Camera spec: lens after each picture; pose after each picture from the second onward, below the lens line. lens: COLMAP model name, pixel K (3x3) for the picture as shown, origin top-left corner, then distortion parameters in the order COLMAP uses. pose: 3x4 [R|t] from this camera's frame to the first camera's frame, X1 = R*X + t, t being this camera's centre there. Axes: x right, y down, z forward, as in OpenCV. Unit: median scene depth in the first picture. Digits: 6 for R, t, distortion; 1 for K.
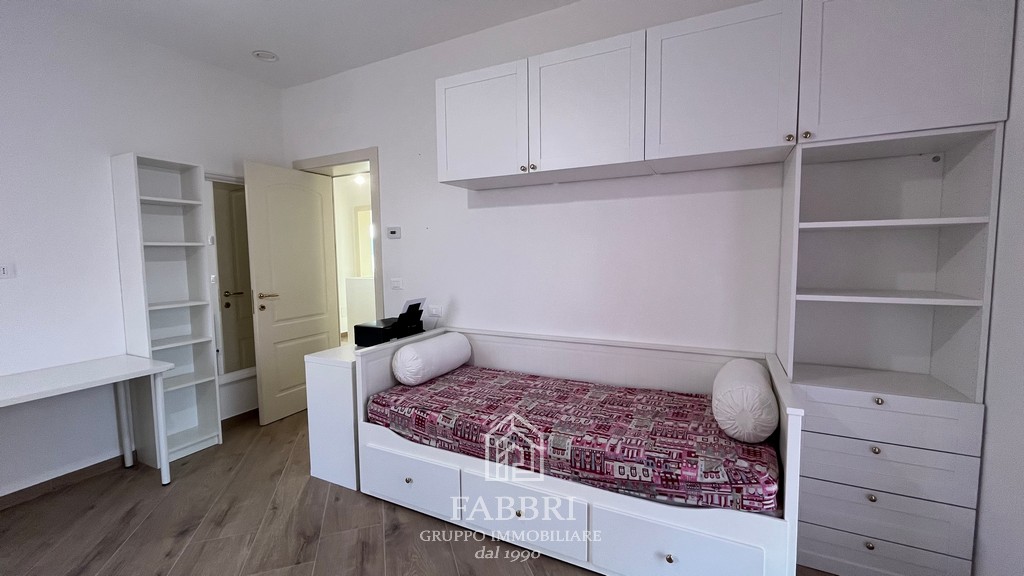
lens RADIAL K [[415.6, 0, 509.6], [0, 415.6, 287.1], [0, 0, 1]] dist [-0.001845, -0.000460]
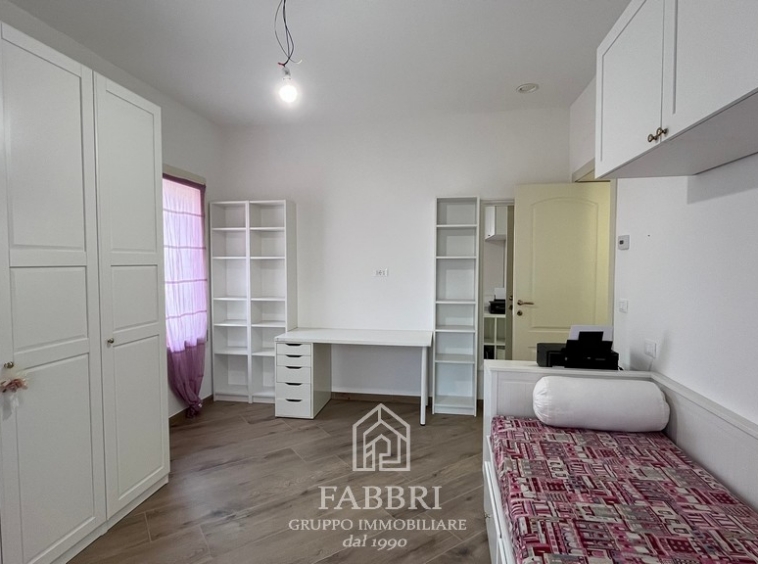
lens RADIAL K [[407.1, 0, 376.7], [0, 407.1, 281.1], [0, 0, 1]] dist [-0.002136, 0.000031]
pose [[0.288298, 0.055042, -0.955957, 0.436796], [-0.080769, 0.996186, 0.033000, -0.054256], [0.954128, 0.067698, 0.291644, 0.393371]]
